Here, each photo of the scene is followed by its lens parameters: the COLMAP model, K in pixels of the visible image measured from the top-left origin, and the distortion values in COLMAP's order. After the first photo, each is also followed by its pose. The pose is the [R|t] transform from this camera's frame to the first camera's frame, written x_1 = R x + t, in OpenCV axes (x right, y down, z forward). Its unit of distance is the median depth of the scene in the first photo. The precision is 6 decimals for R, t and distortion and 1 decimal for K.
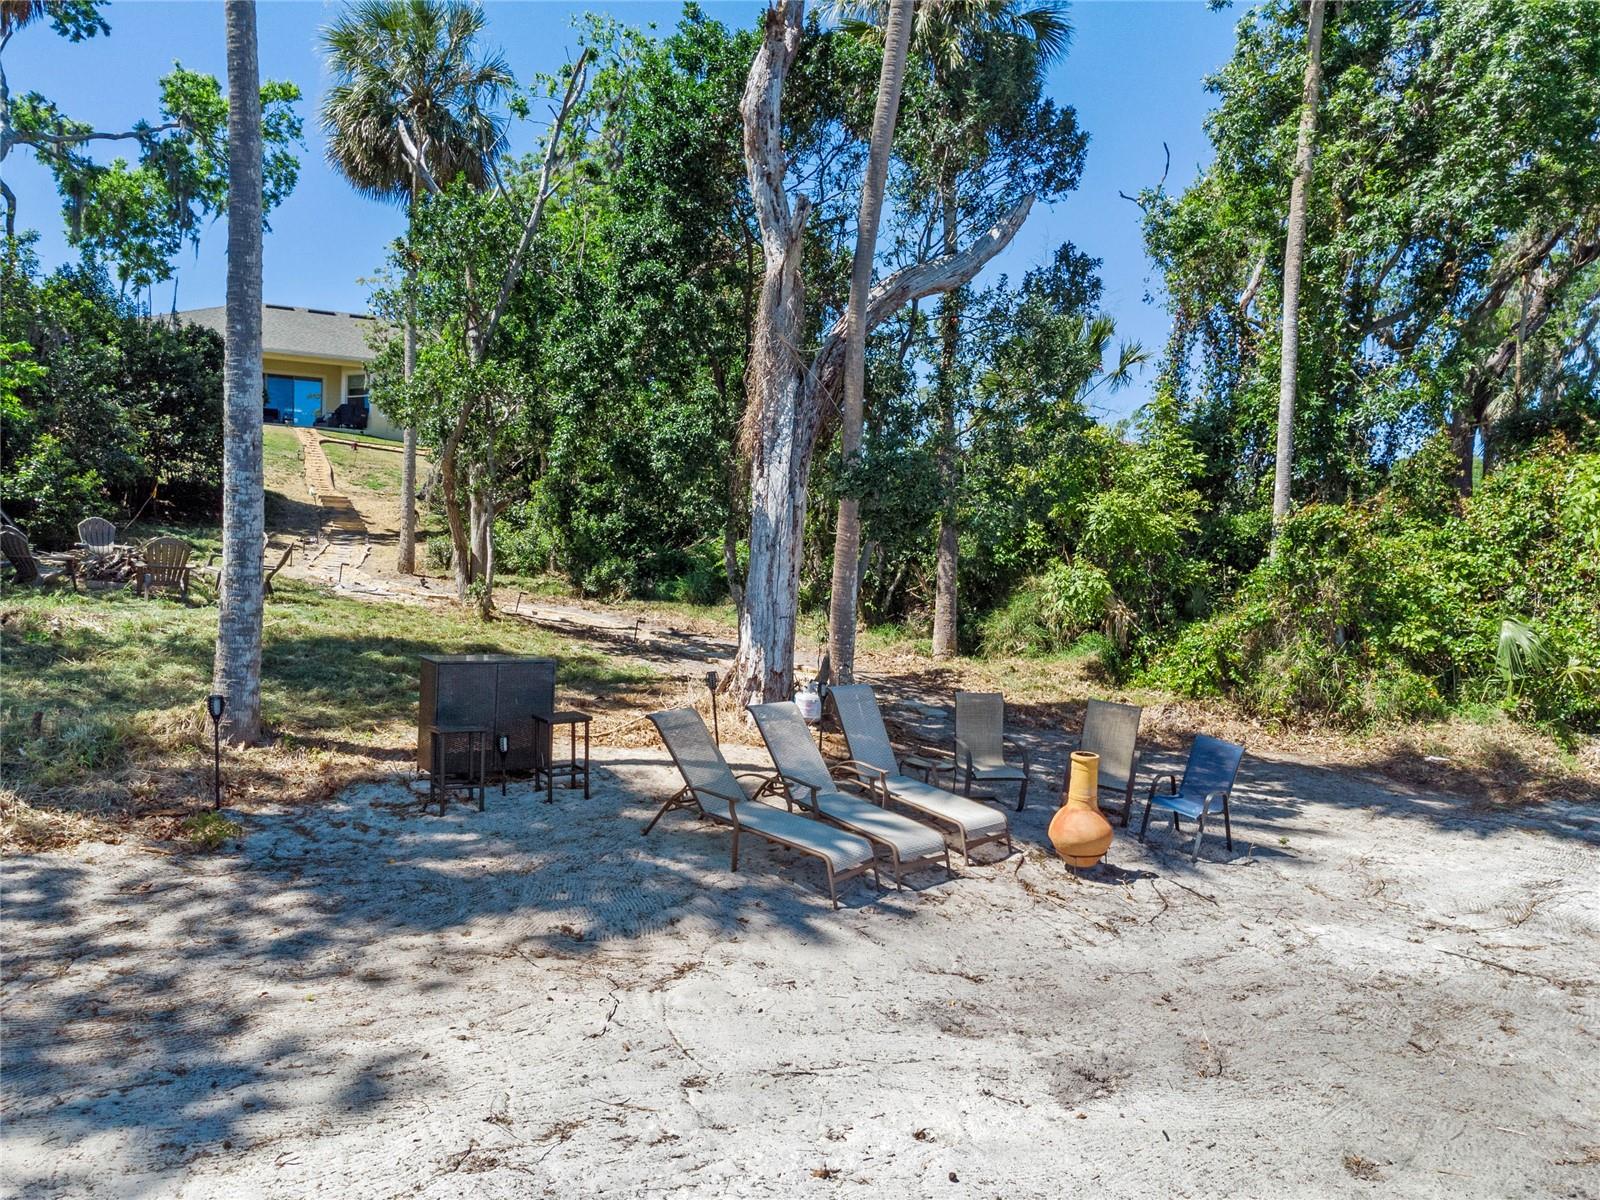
lens RADIAL K [[1202.7, 0, 806.9], [0, 1202.7, 577.8], [0, 0, 1]] dist [0.006145, 0.001070]
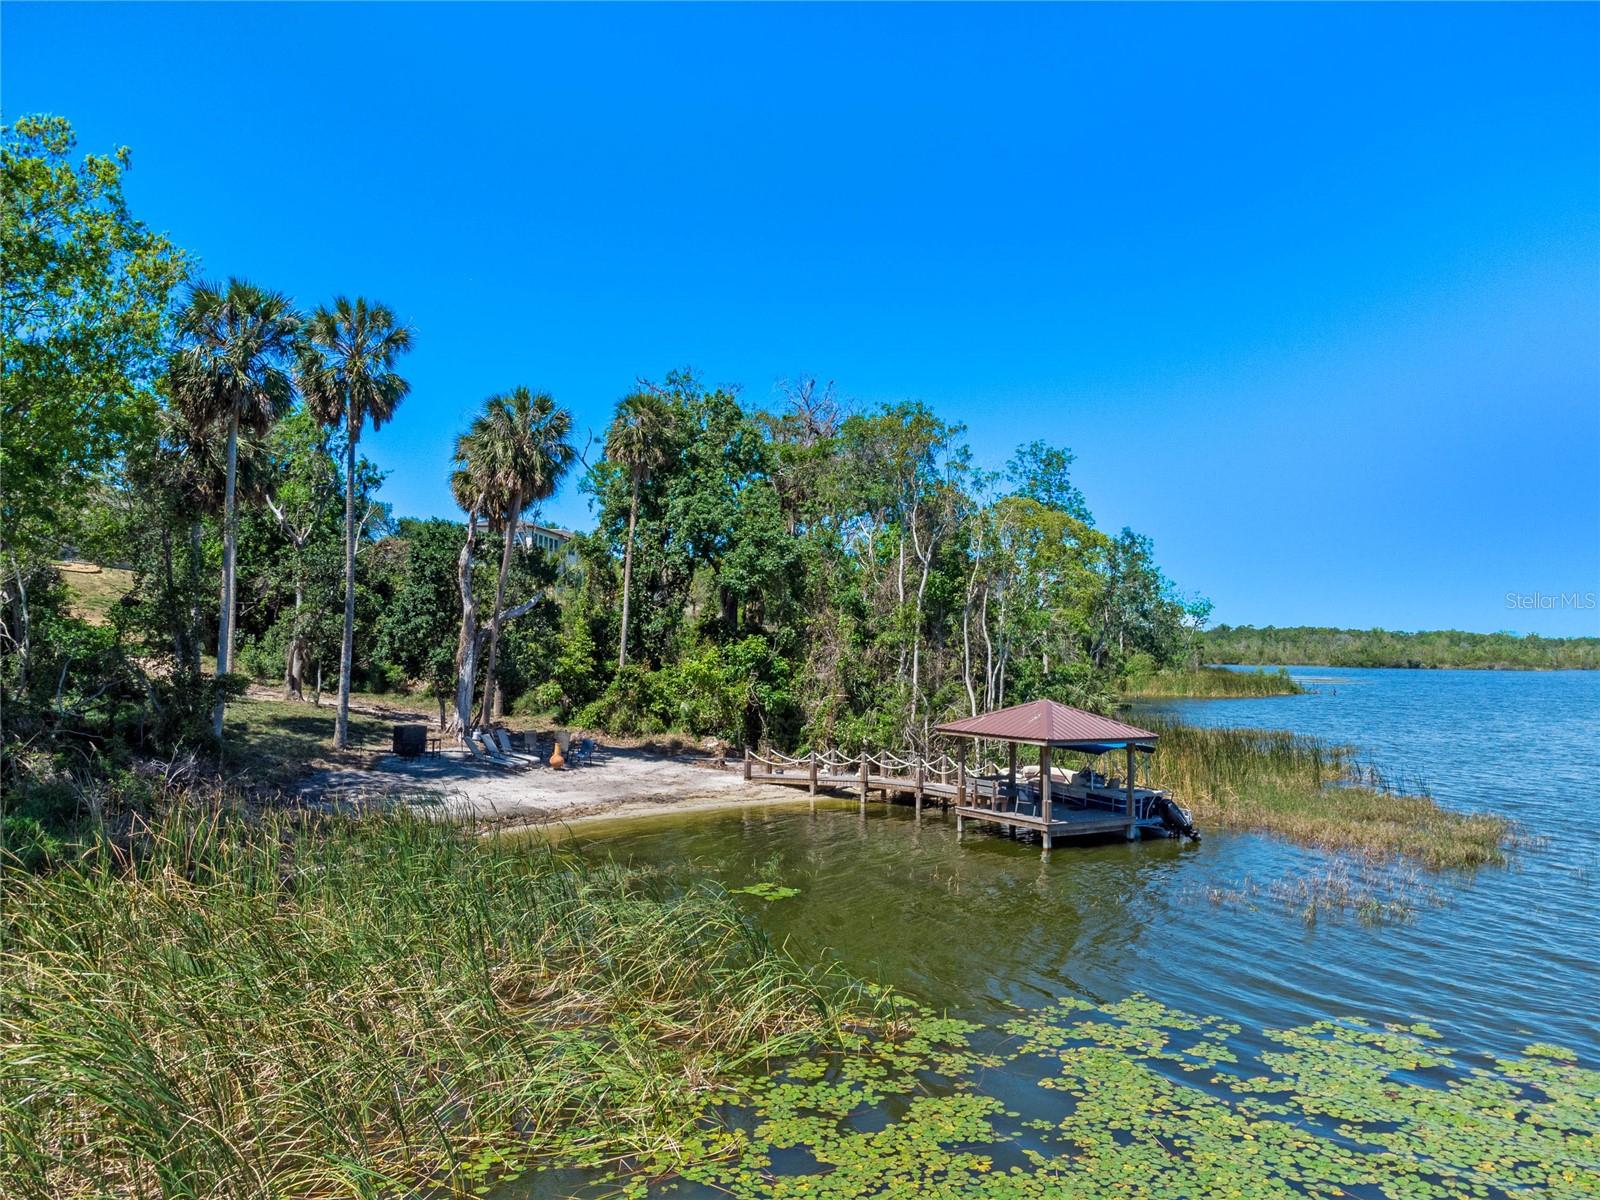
lens RADIAL K [[1183.6, 0, 811.2], [0, 1183.6, 623.5], [0, 0, 1]] dist [0.032079, -0.000621]
pose [[0.894763, 0.006984, 0.446486, -0.515585], [-0.011992, 0.999893, 0.008392, -0.198245], [-0.446380, -0.012864, 0.894751, -1.928414]]
